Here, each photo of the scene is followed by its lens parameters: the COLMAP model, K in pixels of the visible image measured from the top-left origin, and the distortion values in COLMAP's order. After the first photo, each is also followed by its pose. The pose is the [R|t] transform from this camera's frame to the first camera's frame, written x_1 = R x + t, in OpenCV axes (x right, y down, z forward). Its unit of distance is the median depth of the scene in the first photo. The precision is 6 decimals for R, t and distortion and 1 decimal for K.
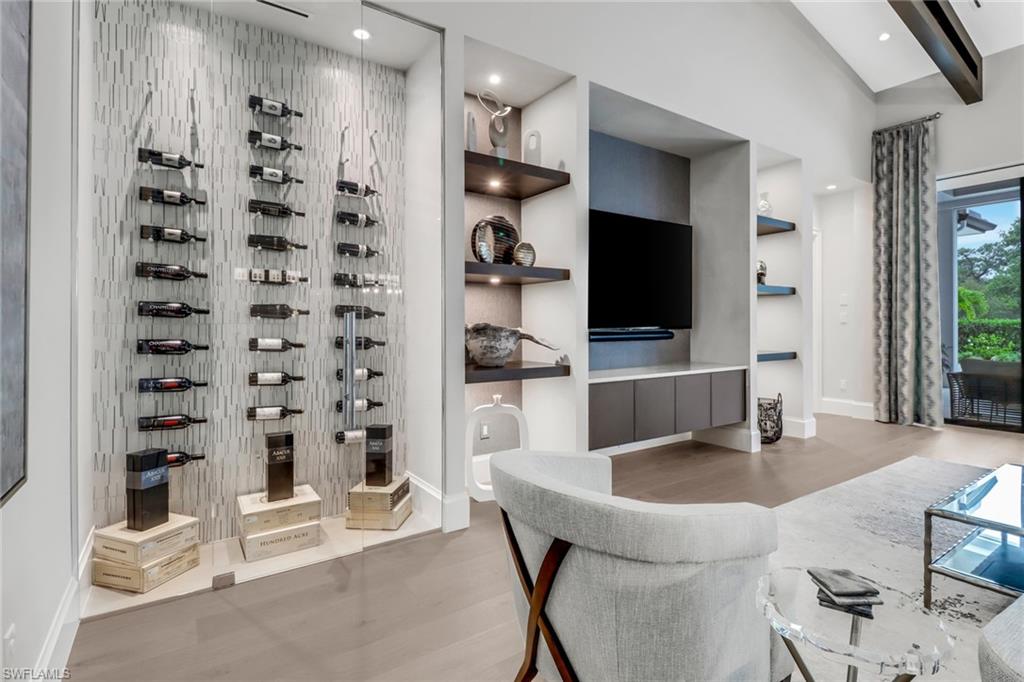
lens RADIAL K [[511.4, 0, 517.1], [0, 511.4, 330.2], [0, 0, 1]] dist [0.009380, -0.006191]
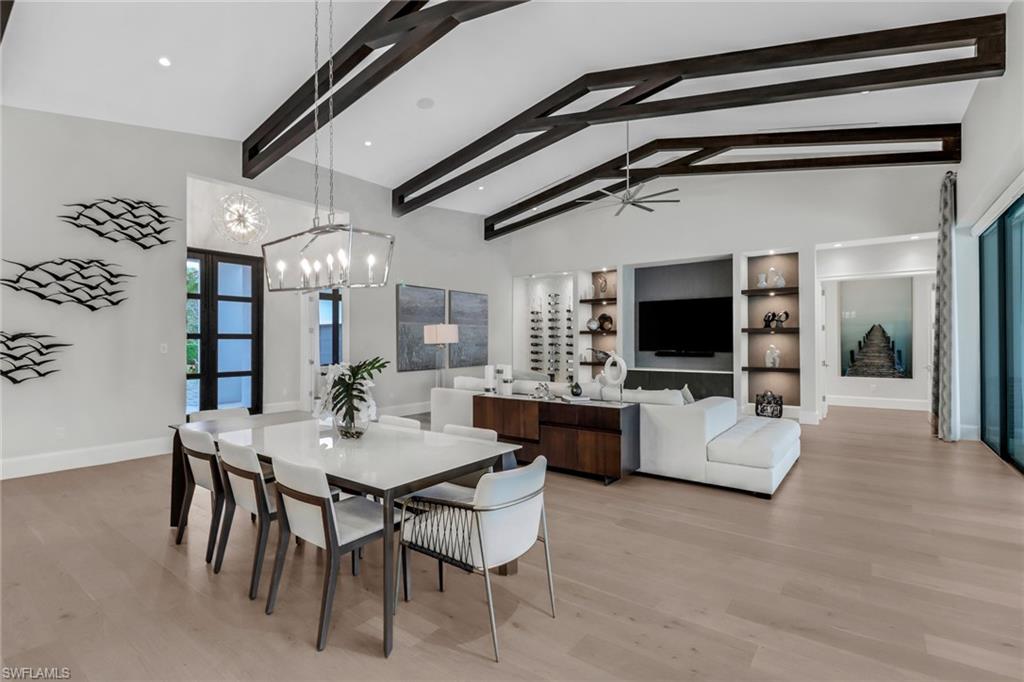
lens RADIAL K [[481.4, 0, 513.6], [0, 481.4, 340.5], [0, 0, 1]] dist [0.009661, -0.005908]
pose [[0.350531, 0.007552, -0.936521, 3.098662], [-0.000403, 0.999969, 0.007913, -0.103484], [0.936551, -0.002396, 0.350523, -0.667973]]
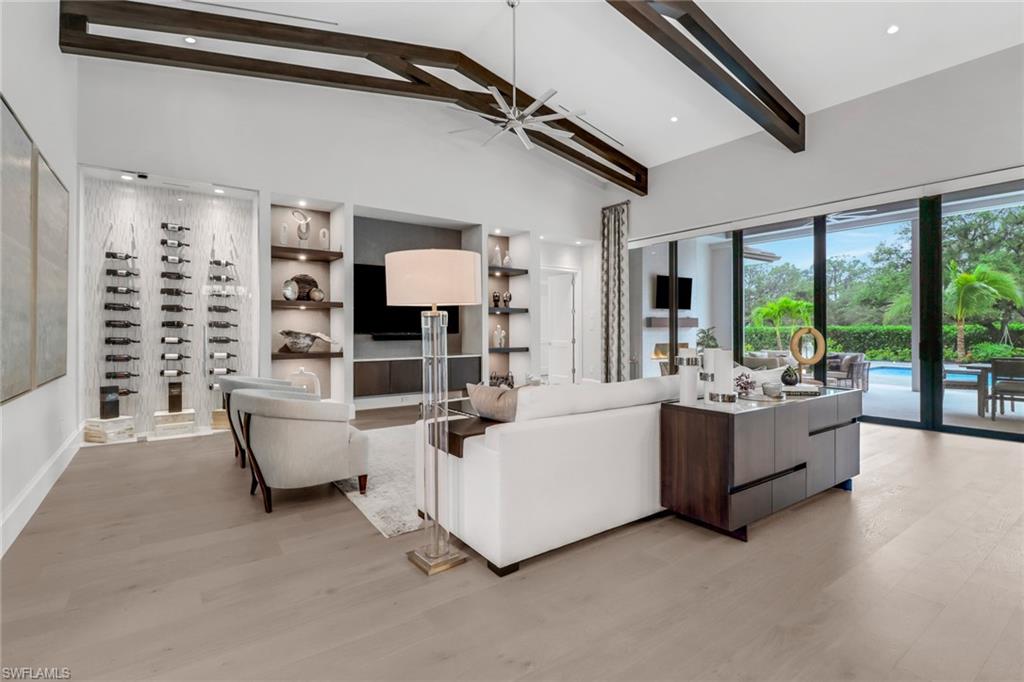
lens RADIAL K [[481.4, 0, 518.0], [0, 481.4, 332.9], [0, 0, 1]] dist [0.009661, -0.005908]
pose [[0.998334, 0.007585, 0.057199, 0.833362], [-0.007988, 0.999945, 0.006820, -0.028030], [-0.057144, -0.007265, 0.998340, -1.074281]]
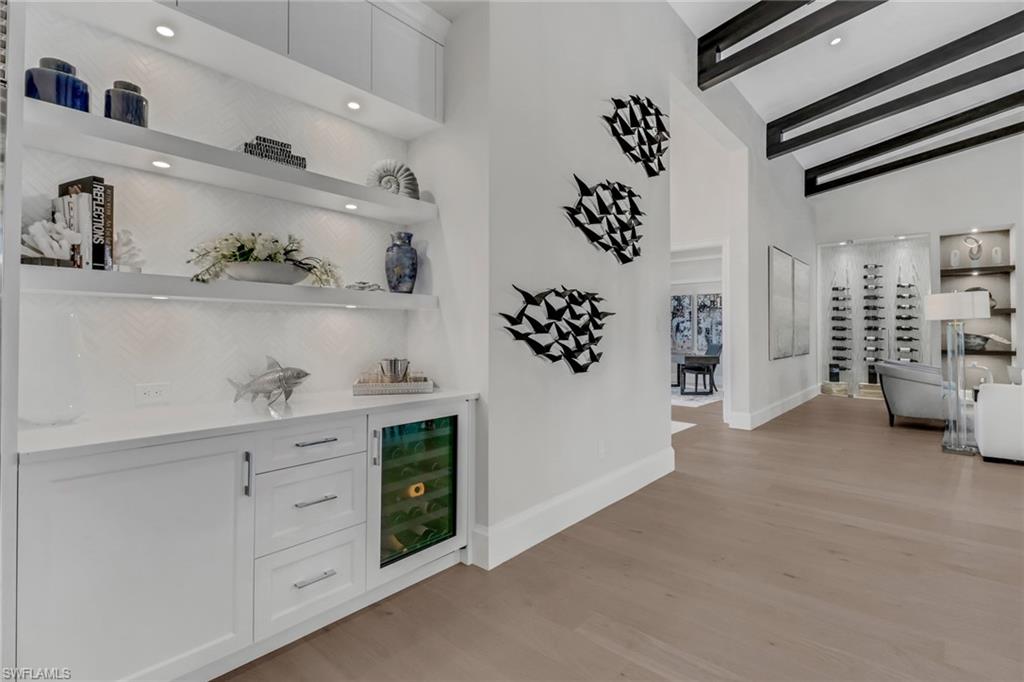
lens RADIAL K [[481.4, 0, 511.6], [0, 481.4, 323.0], [0, 0, 1]] dist [0.009661, -0.005908]
pose [[0.274952, -0.009351, -0.961412, 1.906475], [-0.001817, 0.999946, -0.010245, -0.037397], [0.961456, 0.004564, 0.274920, -2.117730]]
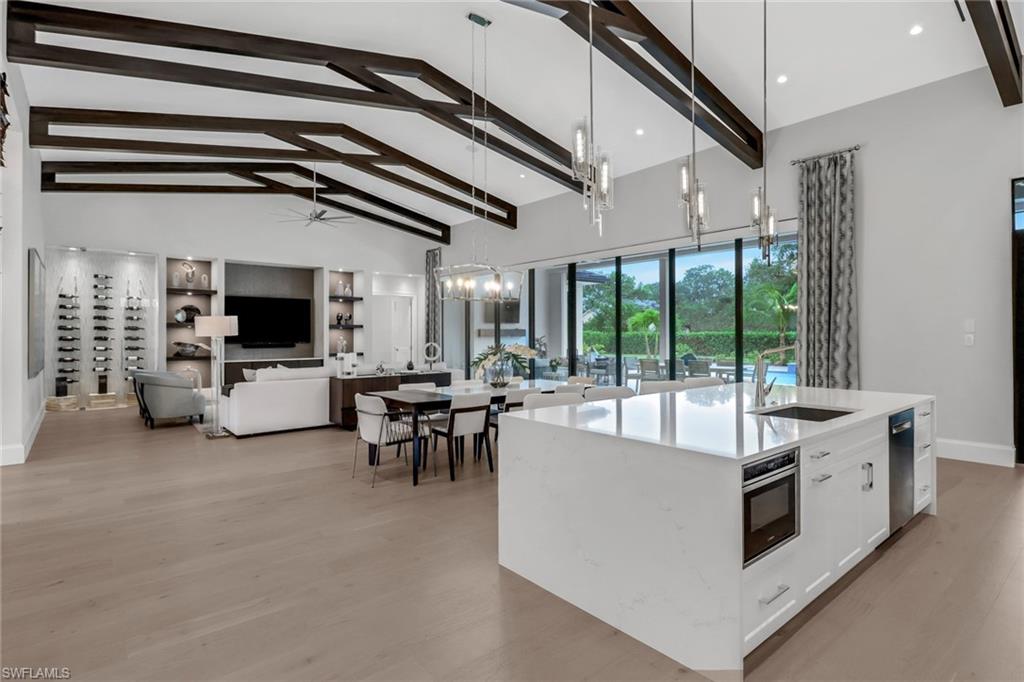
lens RADIAL K [[511.4, 0, 501.4], [0, 511.4, 334.6], [0, 0, 1]] dist [0.009380, -0.006191]
pose [[0.993251, 0.007736, 0.115726, 1.733299], [-0.007923, 0.999968, 0.001161, -0.089196], [-0.115713, -0.002070, 0.993281, -2.634178]]
